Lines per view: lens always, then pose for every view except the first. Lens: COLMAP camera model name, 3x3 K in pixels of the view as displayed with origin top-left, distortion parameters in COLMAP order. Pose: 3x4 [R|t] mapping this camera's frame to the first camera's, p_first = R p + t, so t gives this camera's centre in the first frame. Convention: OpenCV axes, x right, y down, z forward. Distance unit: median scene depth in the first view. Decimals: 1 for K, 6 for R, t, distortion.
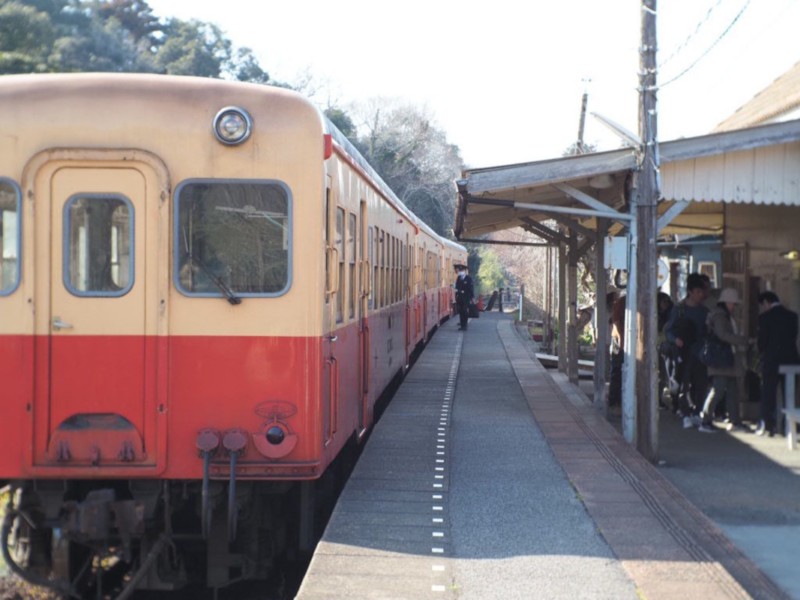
lens RADIAL K [[1586.4, 0, 400.0], [0, 1586.4, 300.0], [0, 0, 1]] dist [0.026629, 0.054213]
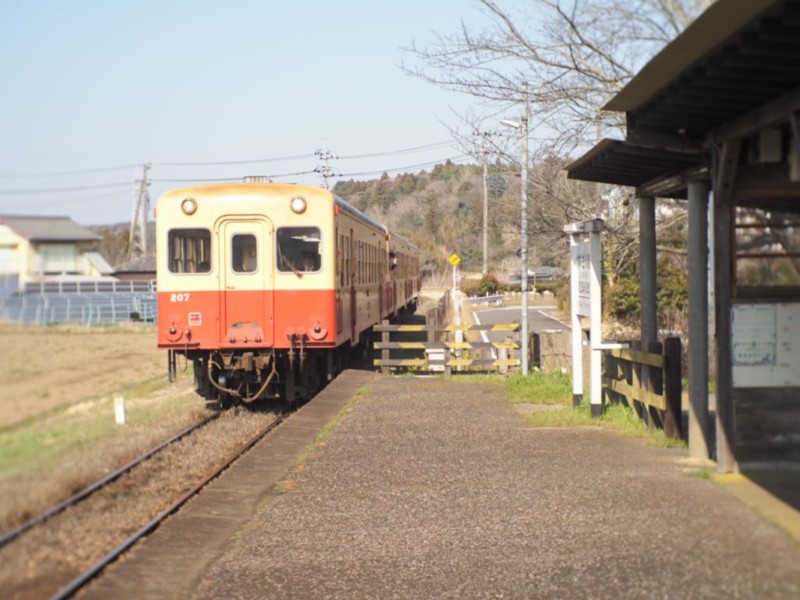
lens RADIAL K [[1586.4, 0, 400.0], [0, 1586.4, 300.0], [0, 0, 1]] dist [0.026629, 0.054213]
pose [[0.999831, -0.017401, 0.005977, 0.034633], [0.017391, 0.999847, 0.001659, 0.036894], [-0.006005, -0.001555, 0.999981, -1.448988]]
